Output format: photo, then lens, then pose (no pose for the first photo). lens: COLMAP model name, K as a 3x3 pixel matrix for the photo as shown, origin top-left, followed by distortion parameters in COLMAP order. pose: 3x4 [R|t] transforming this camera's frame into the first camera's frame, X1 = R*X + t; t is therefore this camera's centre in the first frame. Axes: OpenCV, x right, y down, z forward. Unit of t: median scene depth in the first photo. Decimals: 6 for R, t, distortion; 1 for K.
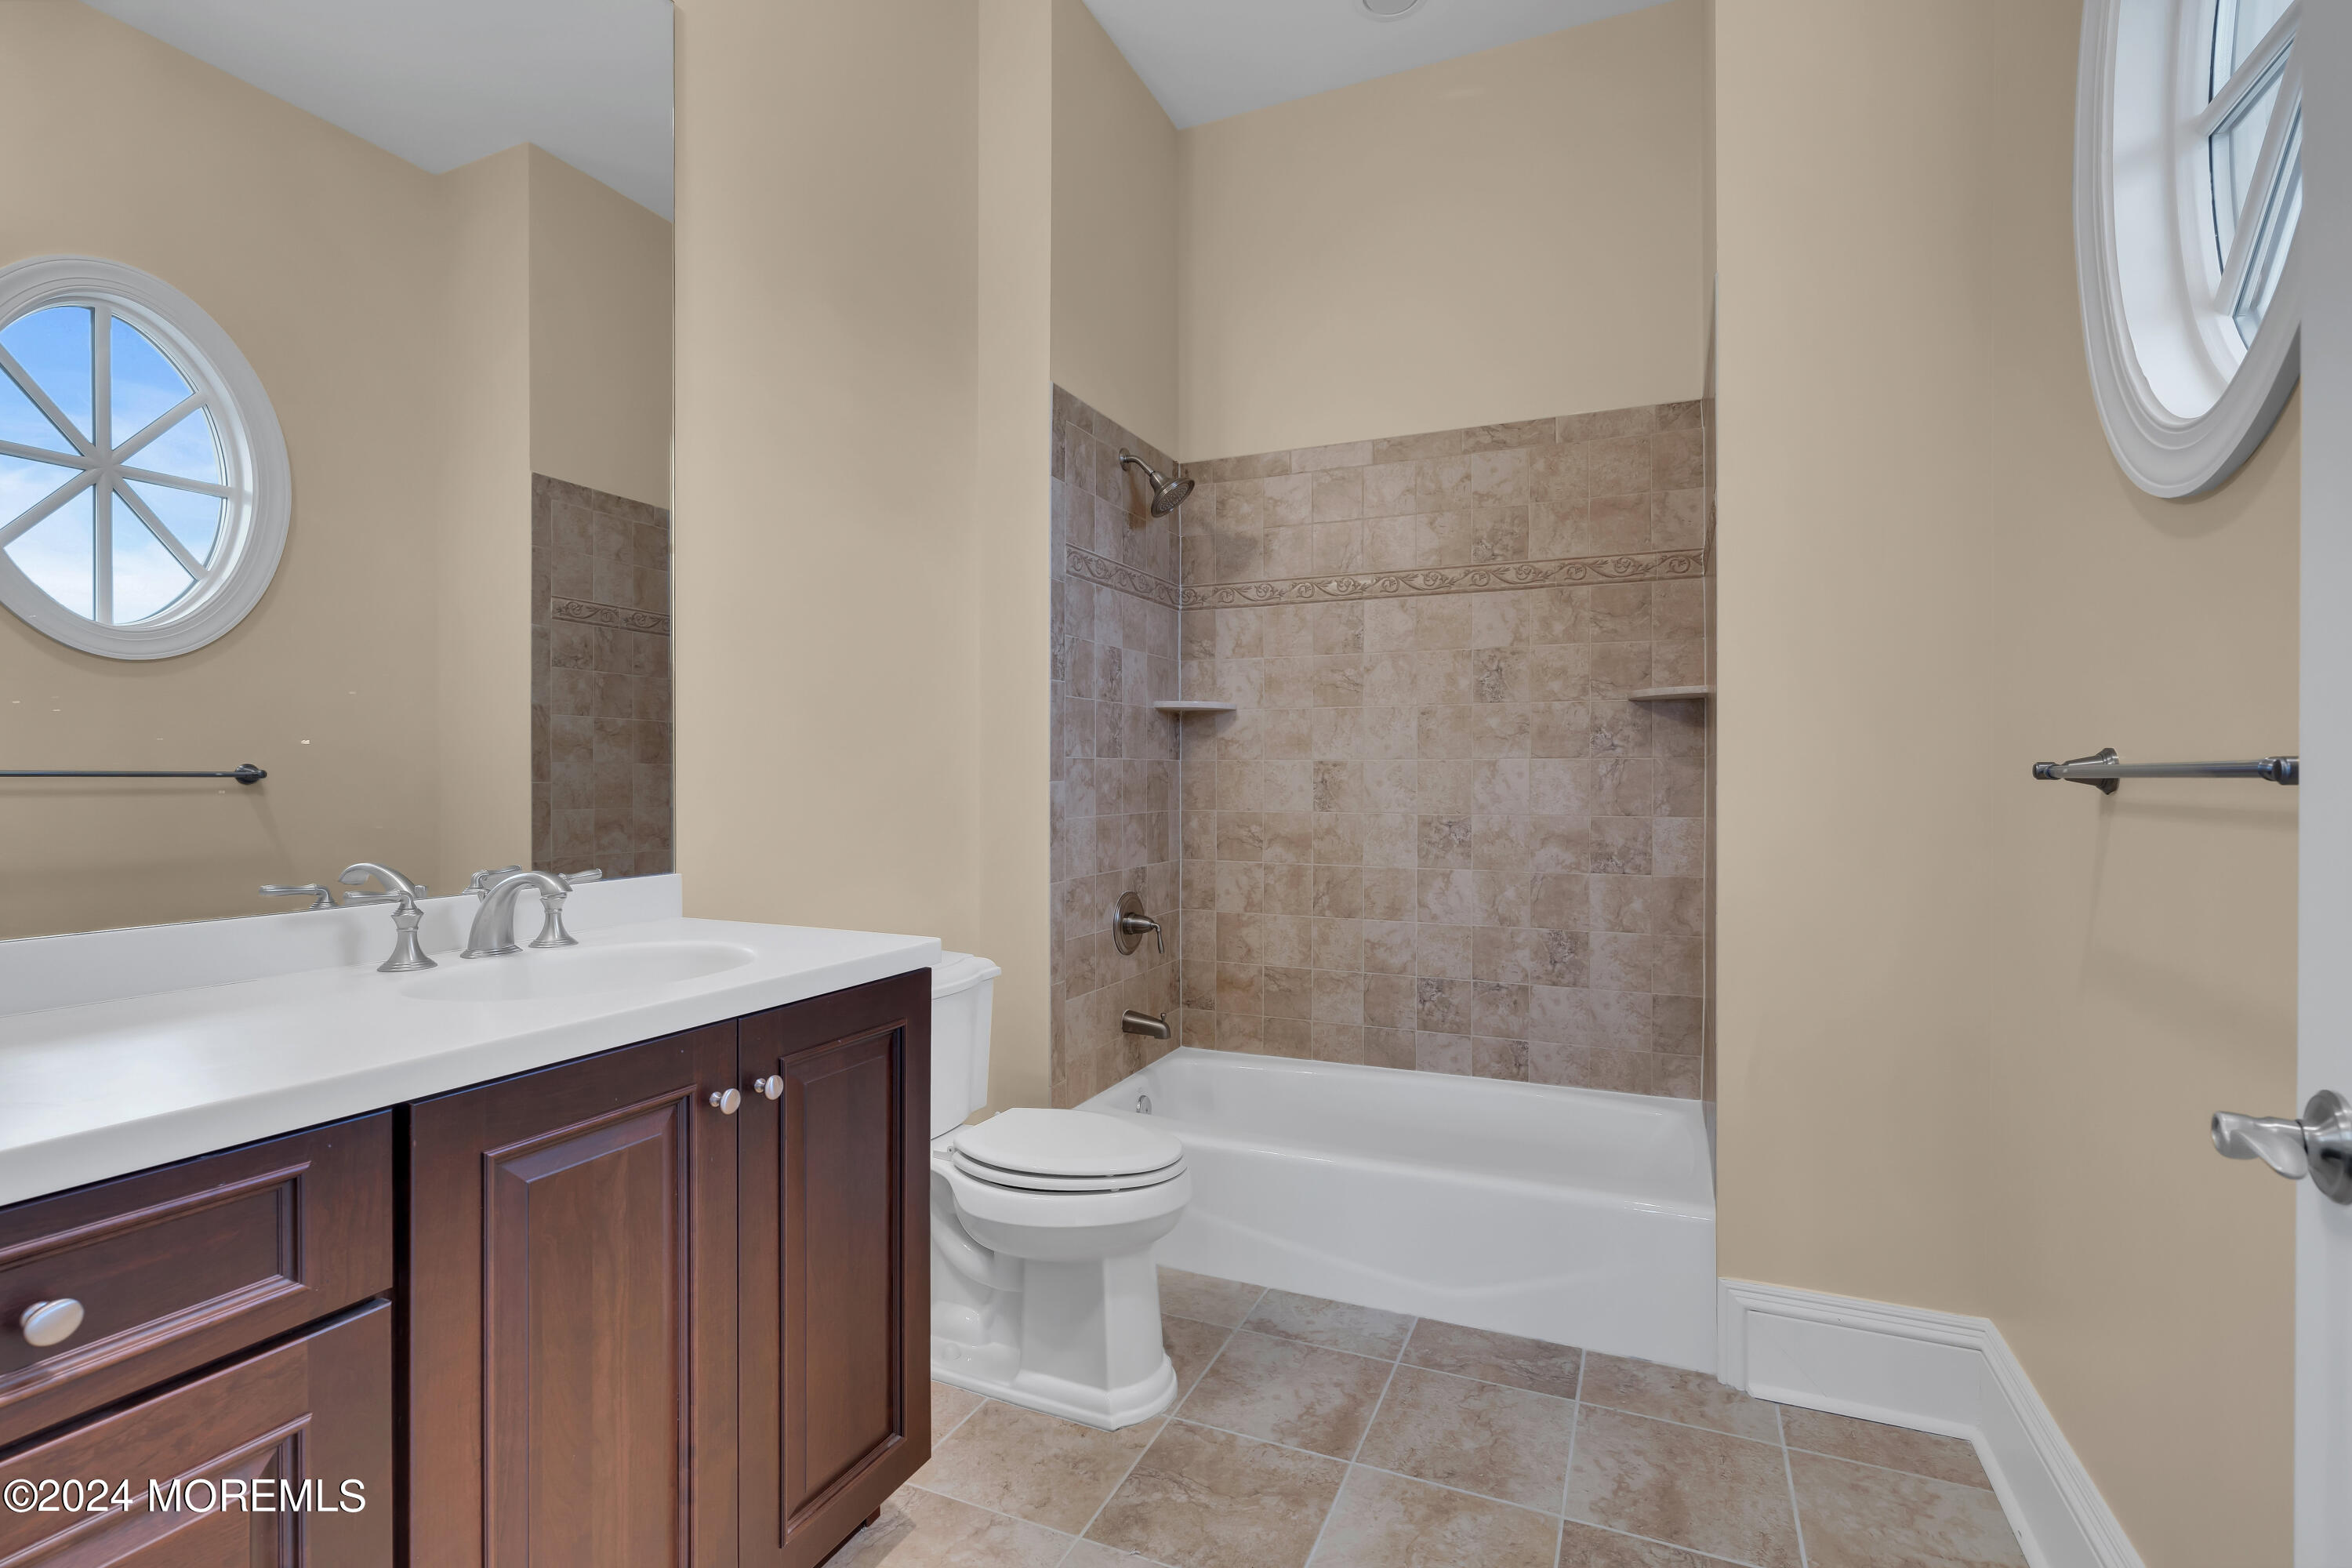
lens RADIAL K [[1070.9, 0, 1180.9], [0, 1070.9, 778.8], [0, 0, 1]] dist [-0.008905, 0.003067]
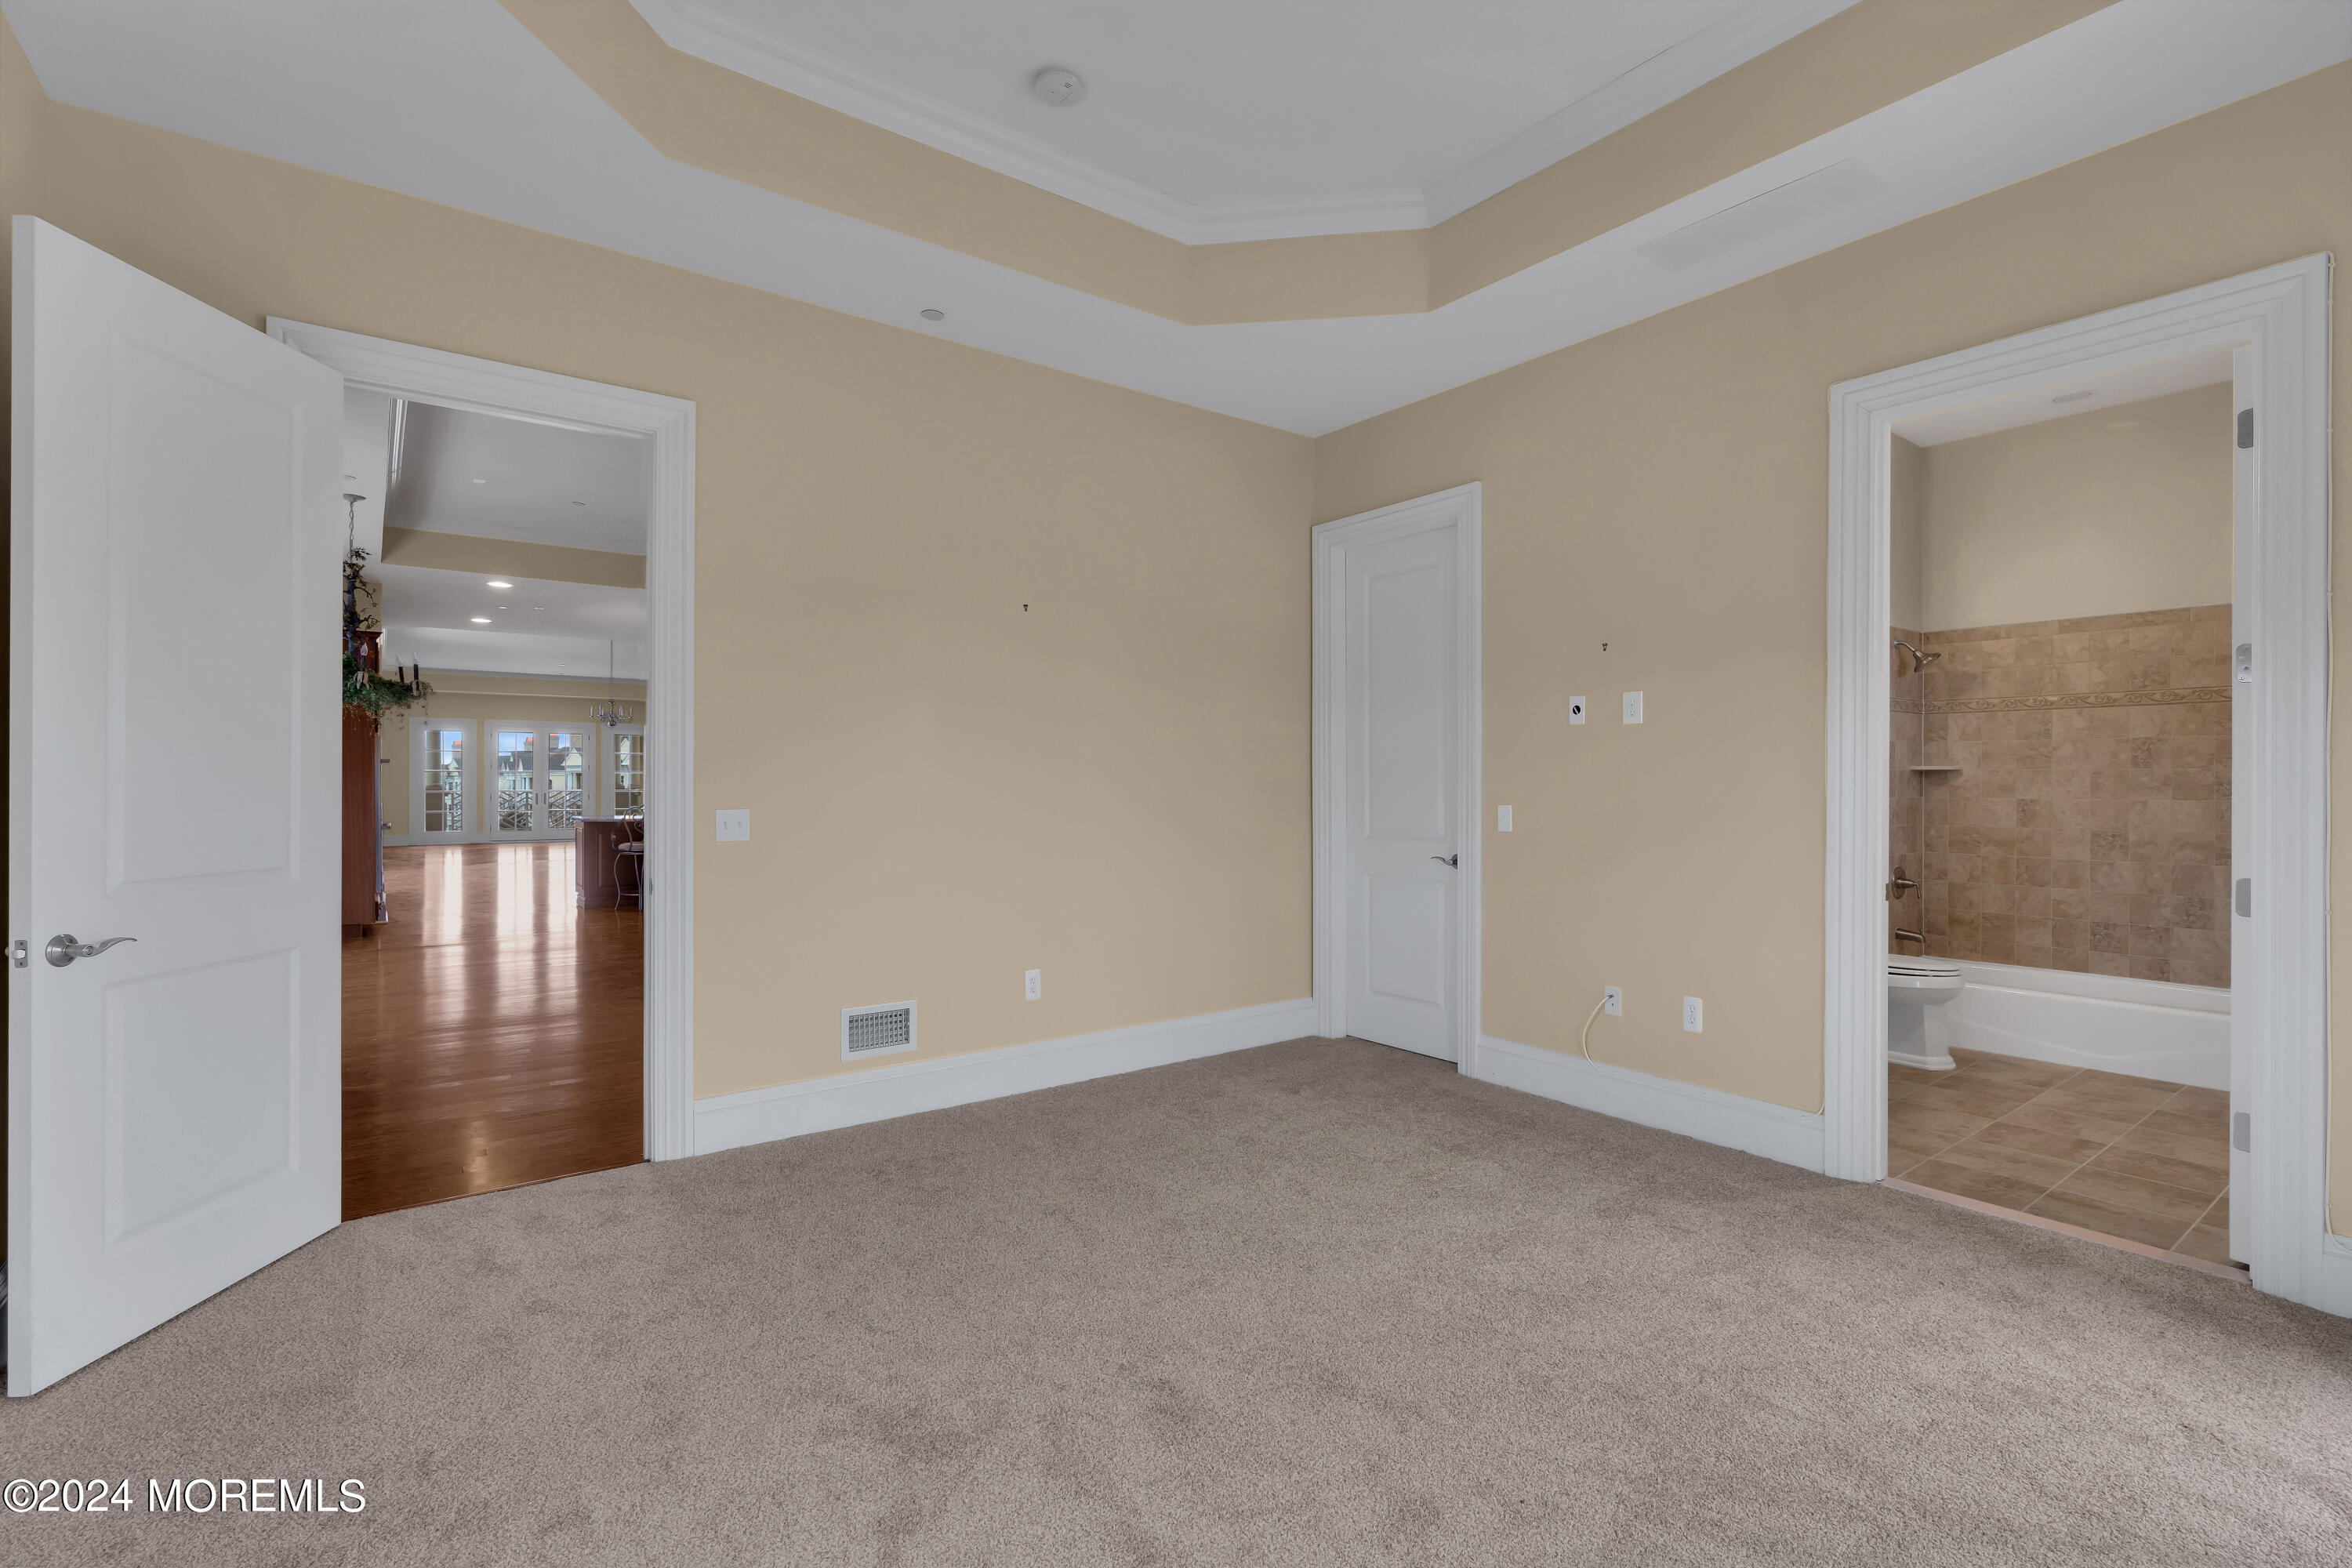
lens RADIAL K [[1070.9, 0, 1177.1], [0, 1070.9, 782.5], [0, 0, 1]] dist [-0.008905, 0.003067]
pose [[0.876008, 0.002326, -0.482290, -0.254059], [-0.005027, 0.999978, -0.004307, -0.030308], [0.482270, 0.006198, 0.876001, -1.280916]]
